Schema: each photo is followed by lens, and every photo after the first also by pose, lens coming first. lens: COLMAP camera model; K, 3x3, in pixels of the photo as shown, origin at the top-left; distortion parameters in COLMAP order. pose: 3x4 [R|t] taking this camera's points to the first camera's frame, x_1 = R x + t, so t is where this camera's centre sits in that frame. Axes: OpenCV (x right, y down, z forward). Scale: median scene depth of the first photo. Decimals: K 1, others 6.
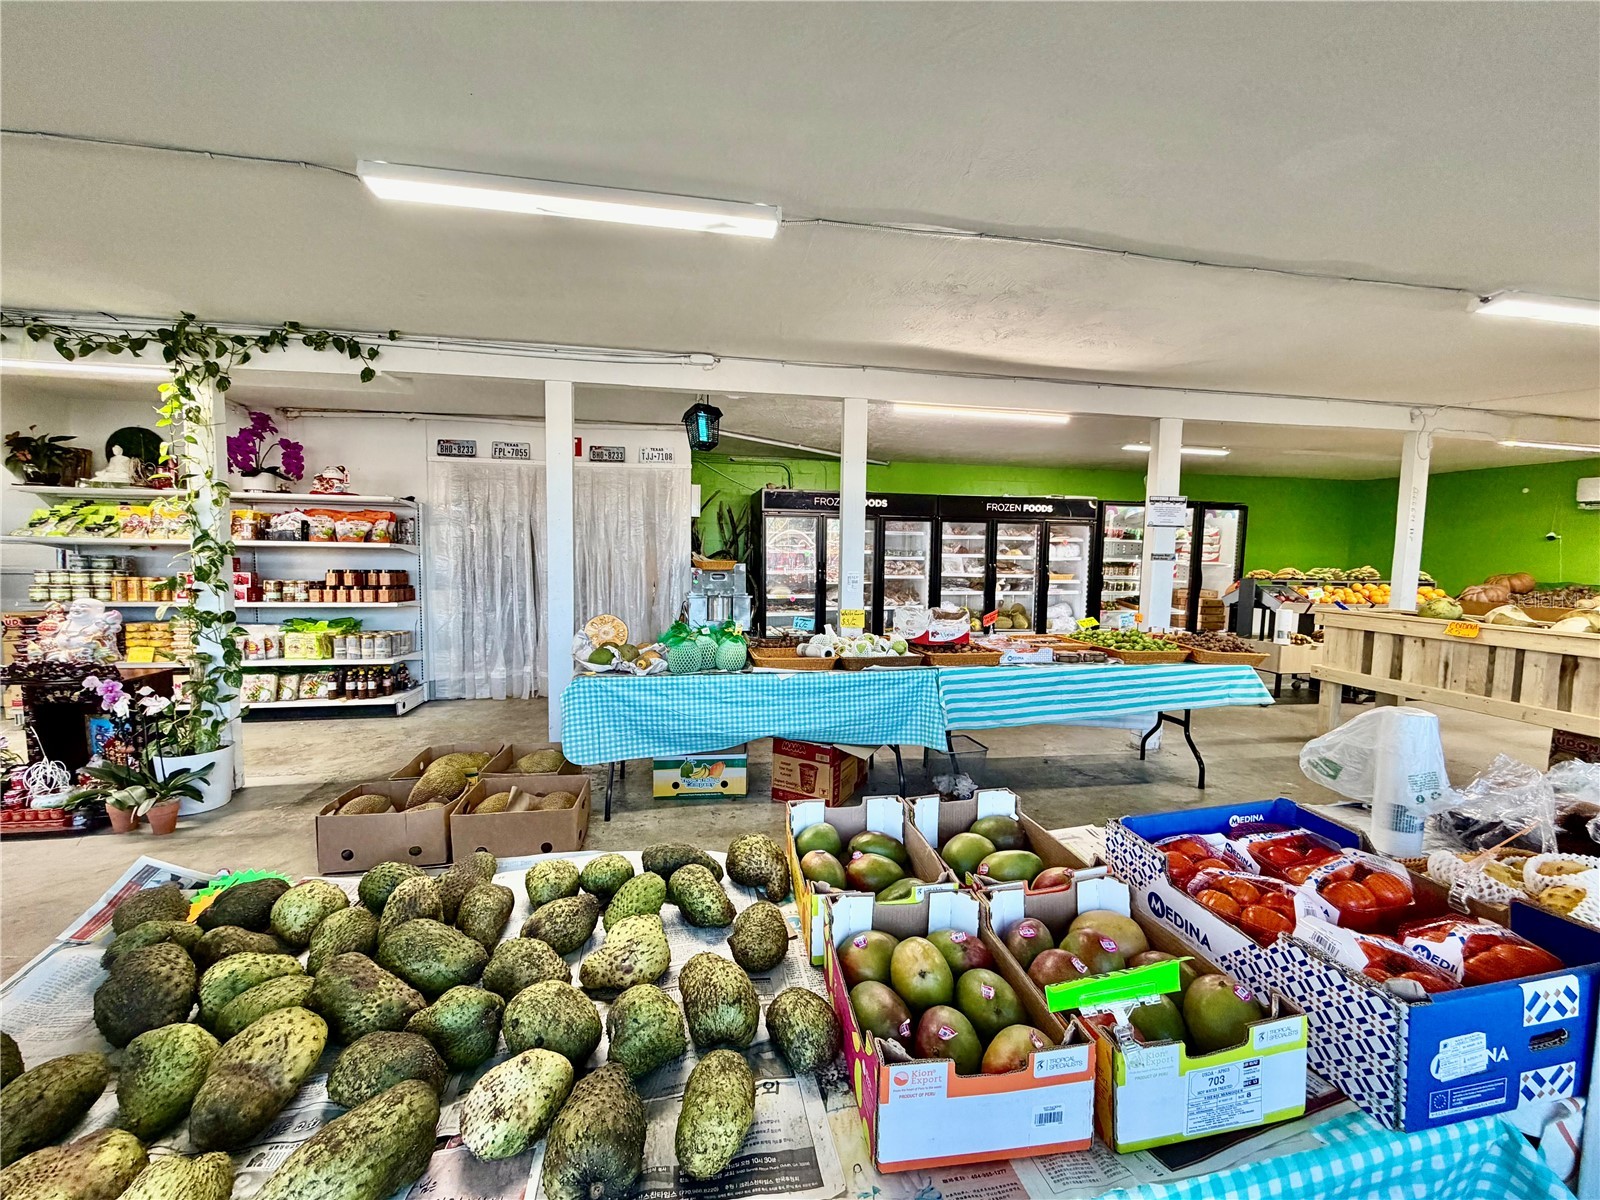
lens RADIAL K [[636.9, 0, 795.2], [0, 636.9, 600.1], [0, 0, 1]] dist [0.000193, -0.000395]
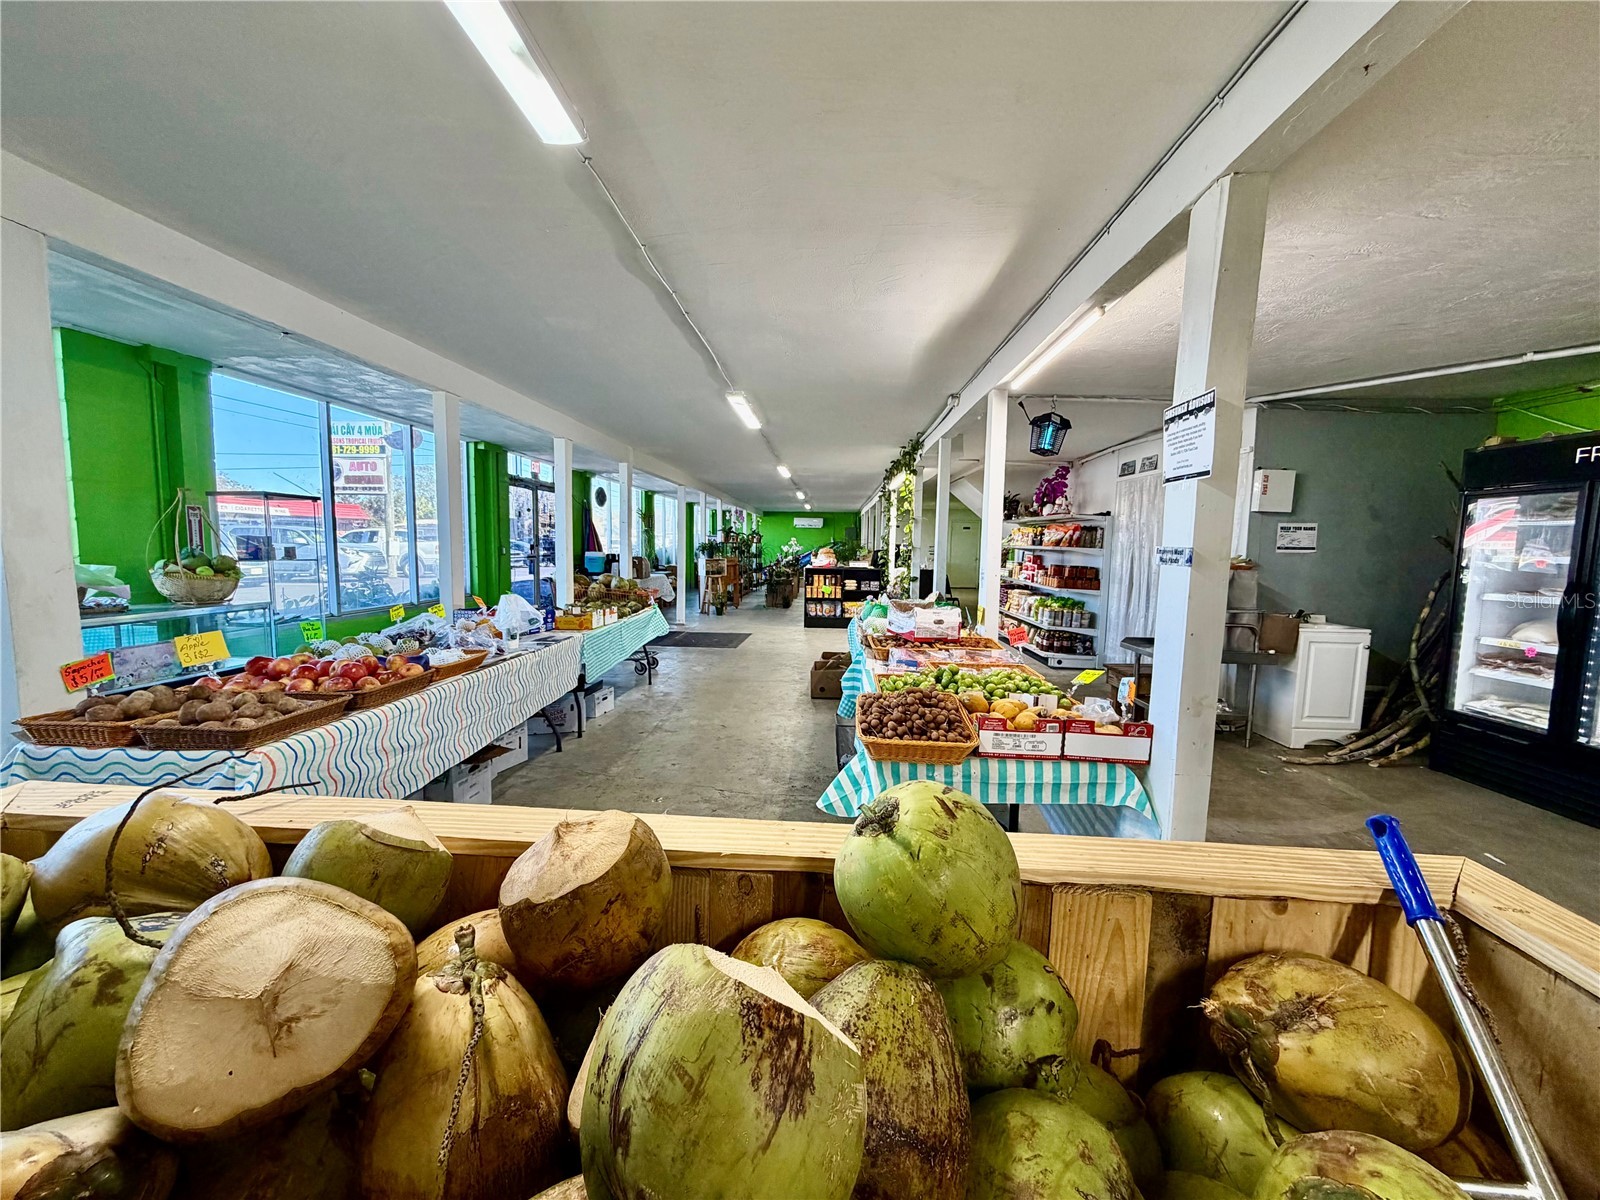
lens RADIAL K [[636.9, 0, 795.2], [0, 636.9, 600.1], [0, 0, 1]] dist [0.000193, -0.000395]
pose [[-0.234908, 0.070969, -0.969423, 0.656138], [-0.097549, 0.990575, 0.096155, -0.035913], [0.967110, 0.117154, -0.225771, 0.555501]]
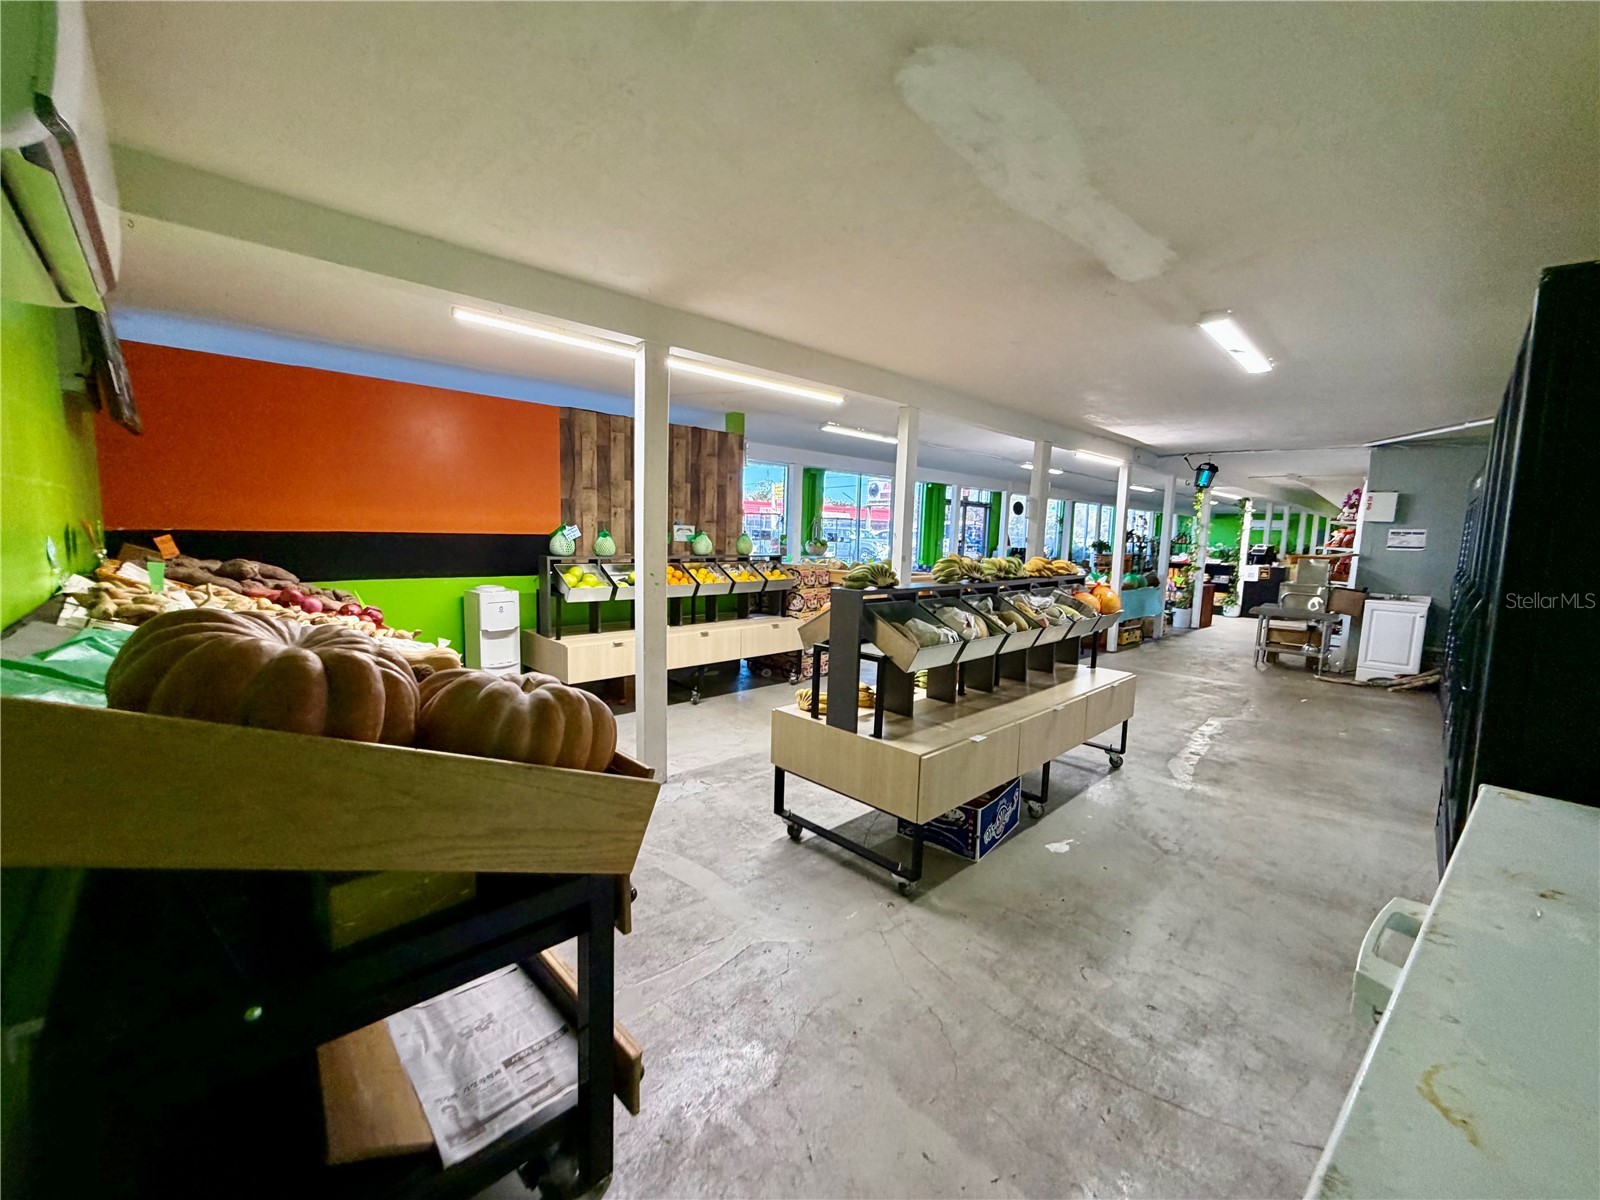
lens RADIAL K [[636.9, 0, 795.2], [0, 636.9, 600.1], [0, 0, 1]] dist [0.000193, -0.000395]
pose [[-0.834858, 0.019967, -0.550103, 1.165087], [-0.085783, 0.982413, 0.165847, -0.081015], [0.543740, 0.185648, -0.818463, 1.228745]]
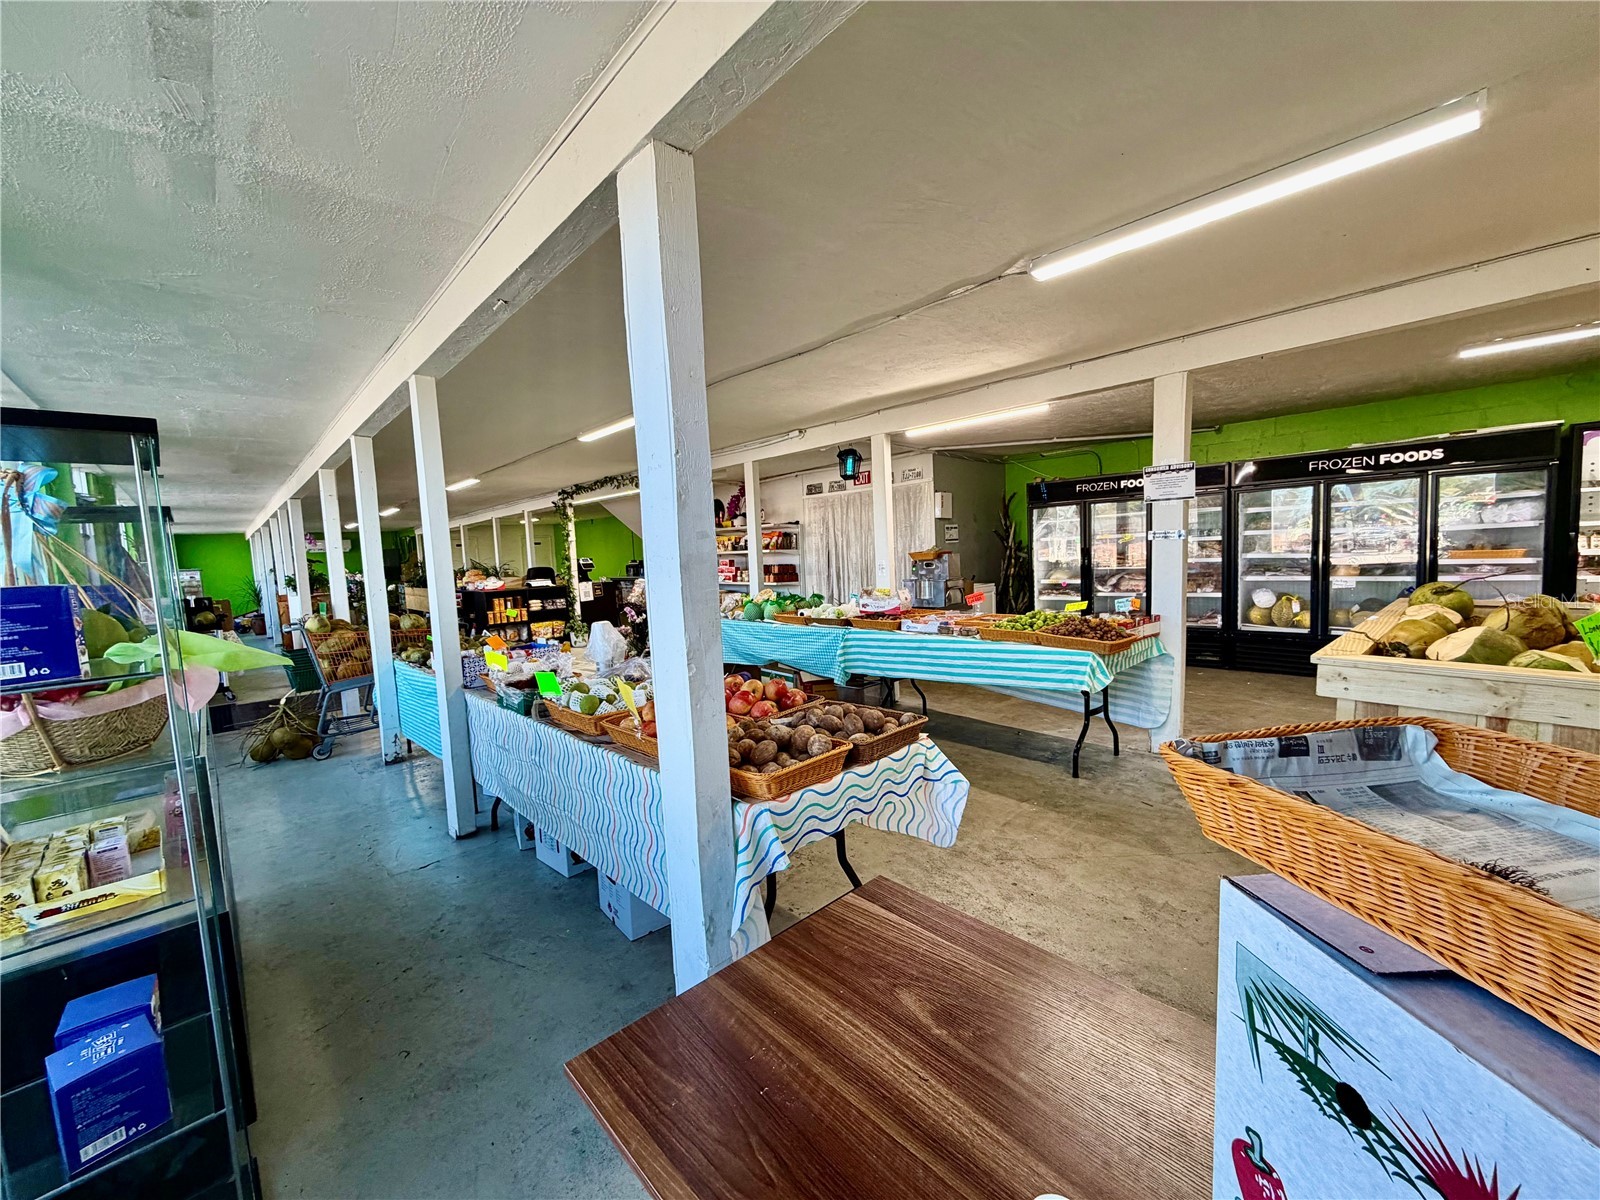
lens RADIAL K [[636.9, 0, 795.2], [0, 636.9, 600.1], [0, 0, 1]] dist [0.000193, -0.000395]
pose [[0.532136, 0.030119, -0.846123, 0.673699], [-0.013741, 0.999543, 0.026939, 0.003226], [0.846547, -0.002708, 0.532306, 0.067184]]
